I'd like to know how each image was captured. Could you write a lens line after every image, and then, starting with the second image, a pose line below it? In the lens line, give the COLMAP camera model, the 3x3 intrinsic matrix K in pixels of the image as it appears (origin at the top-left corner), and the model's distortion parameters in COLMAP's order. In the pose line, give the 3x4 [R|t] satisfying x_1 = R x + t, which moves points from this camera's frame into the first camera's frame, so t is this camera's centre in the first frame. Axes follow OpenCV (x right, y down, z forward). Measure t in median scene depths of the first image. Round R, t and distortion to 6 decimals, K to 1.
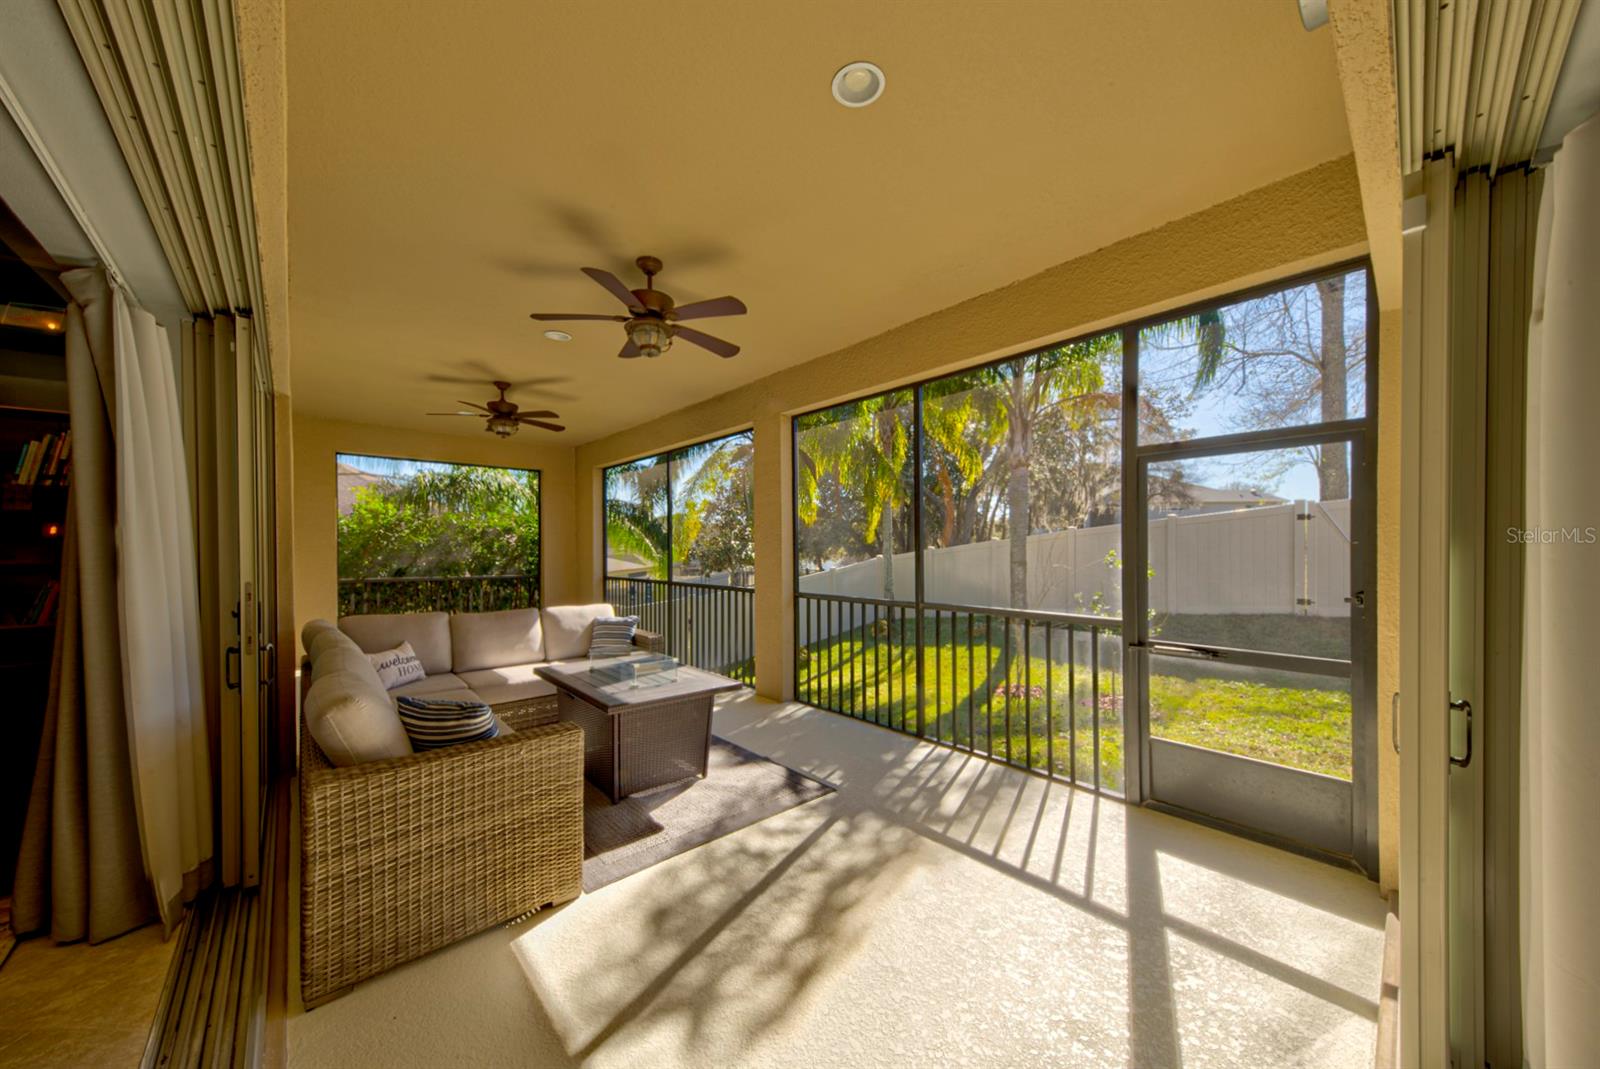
lens RADIAL K [[558.2, 0, 797.2], [0, 558.2, 549.7], [0, 0, 1]] dist [0.026592, -0.000194]
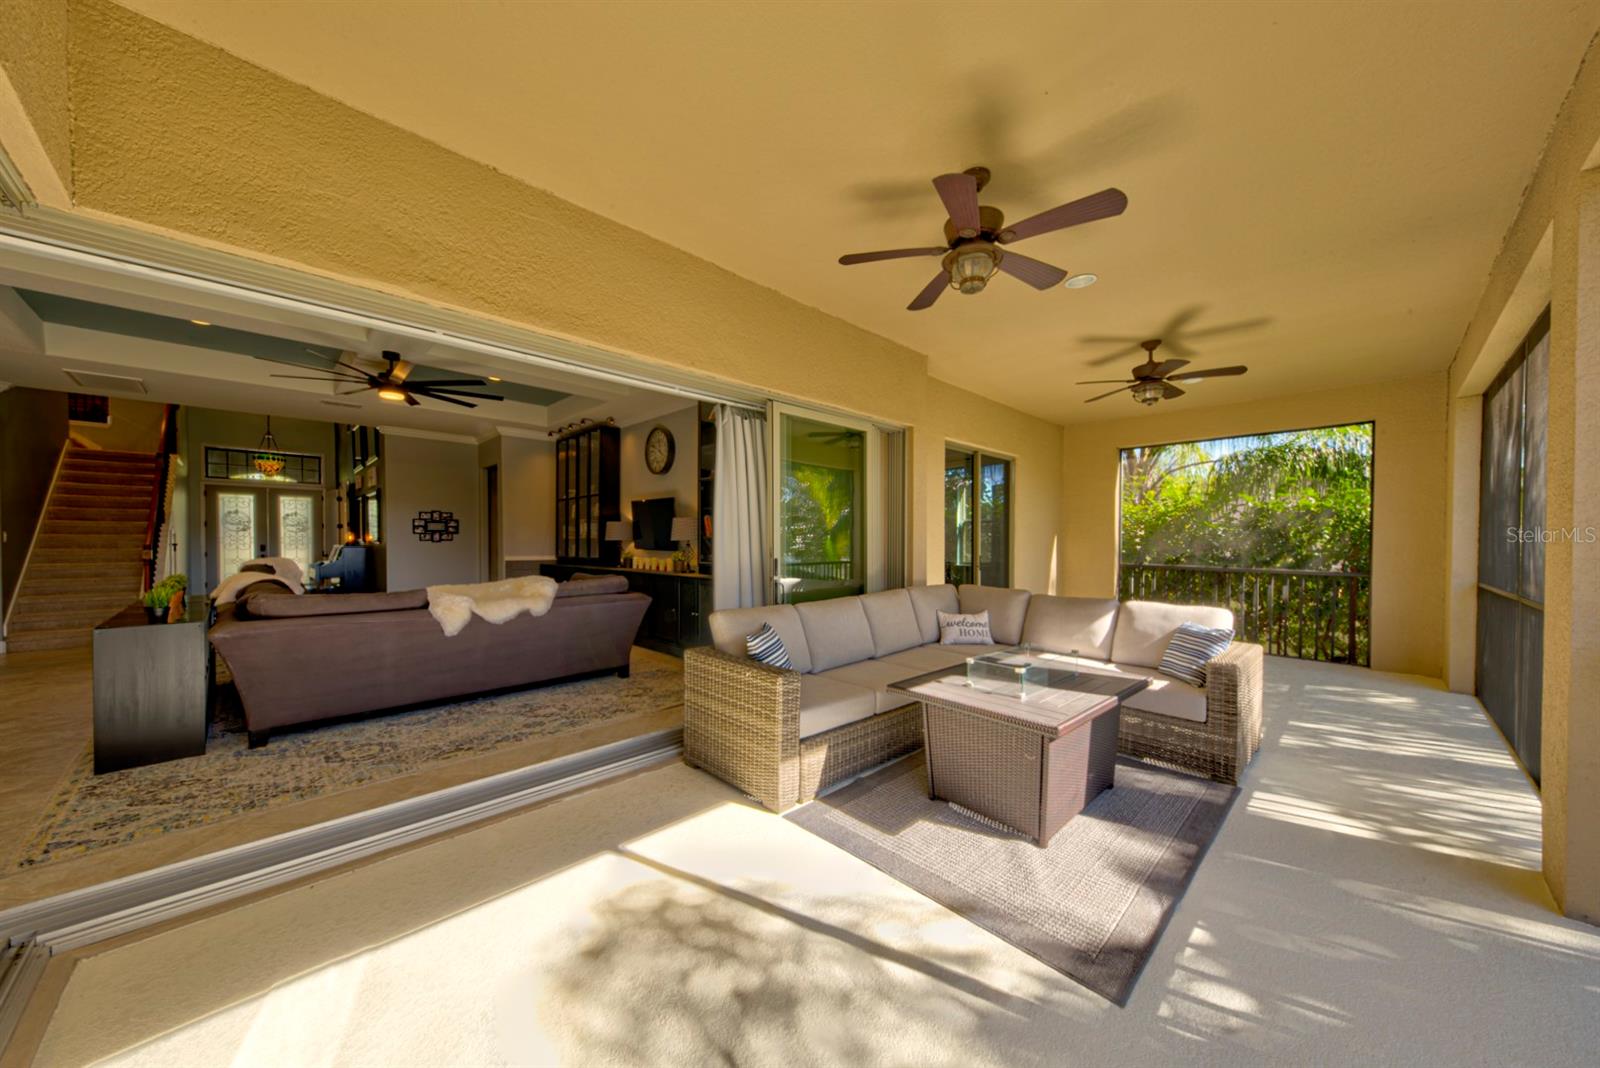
lens RADIAL K [[558.2, 0, 797.2], [0, 558.2, 549.2], [0, 0, 1]] dist [0.026592, -0.000194]
pose [[0.040451, 0.021176, -0.998957, 0.439962], [-0.010174, 0.999732, 0.020781, 0.016108], [0.999130, 0.009323, 0.040655, 0.552644]]
